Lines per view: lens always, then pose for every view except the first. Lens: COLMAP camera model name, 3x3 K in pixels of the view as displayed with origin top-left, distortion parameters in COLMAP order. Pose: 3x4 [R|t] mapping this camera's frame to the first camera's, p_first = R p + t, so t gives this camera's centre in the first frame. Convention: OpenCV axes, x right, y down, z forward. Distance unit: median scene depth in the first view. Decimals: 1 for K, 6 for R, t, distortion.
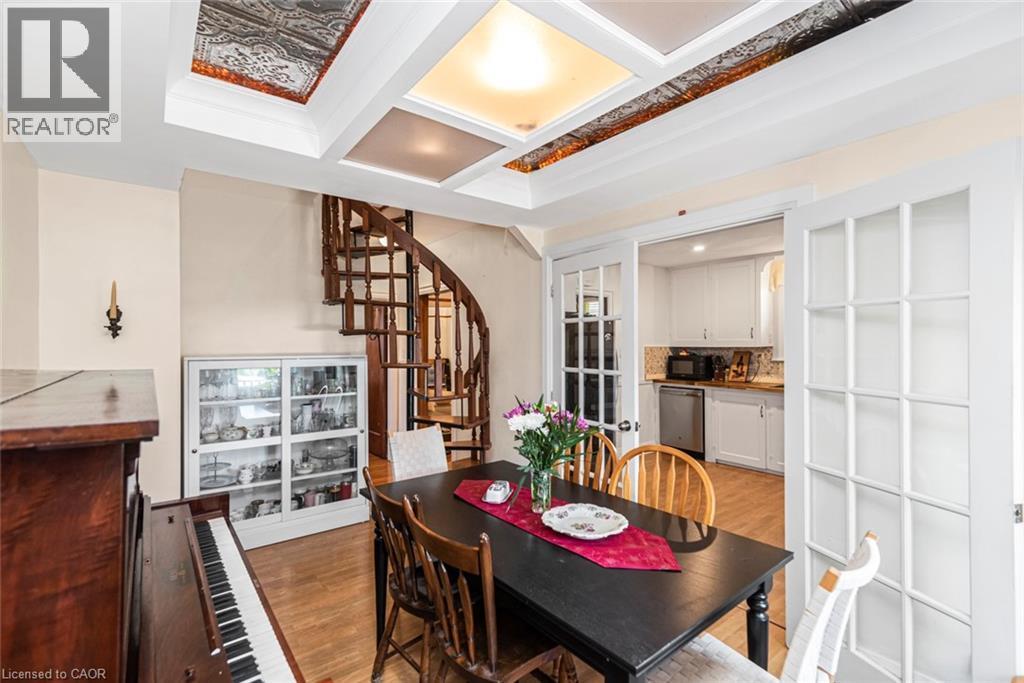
lens RADIAL K [[465.6, 0, 511.4], [0, 465.6, 340.6], [0, 0, 1]] dist [0.012917, -0.000405]
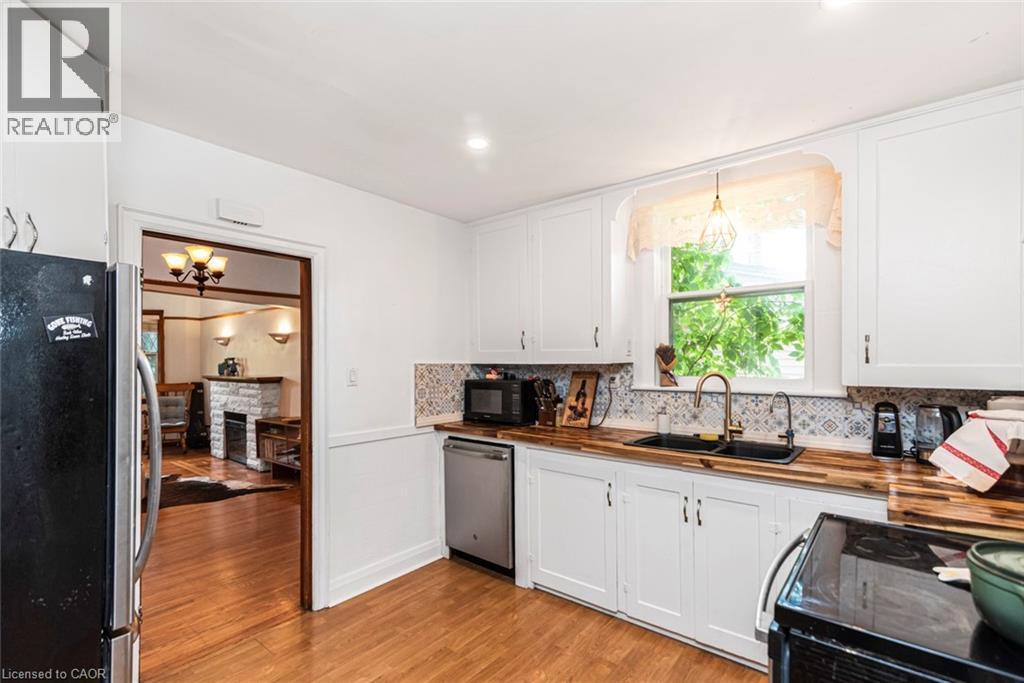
lens RADIAL K [[465.6, 0, 512.3], [0, 465.6, 351.0], [0, 0, 1]] dist [0.012917, -0.000405]
pose [[0.976998, 0.002249, 0.213237, 0.292462], [0.001338, 0.999860, -0.016678, 0.007673], [-0.213245, 0.016580, 0.976858, 0.478984]]
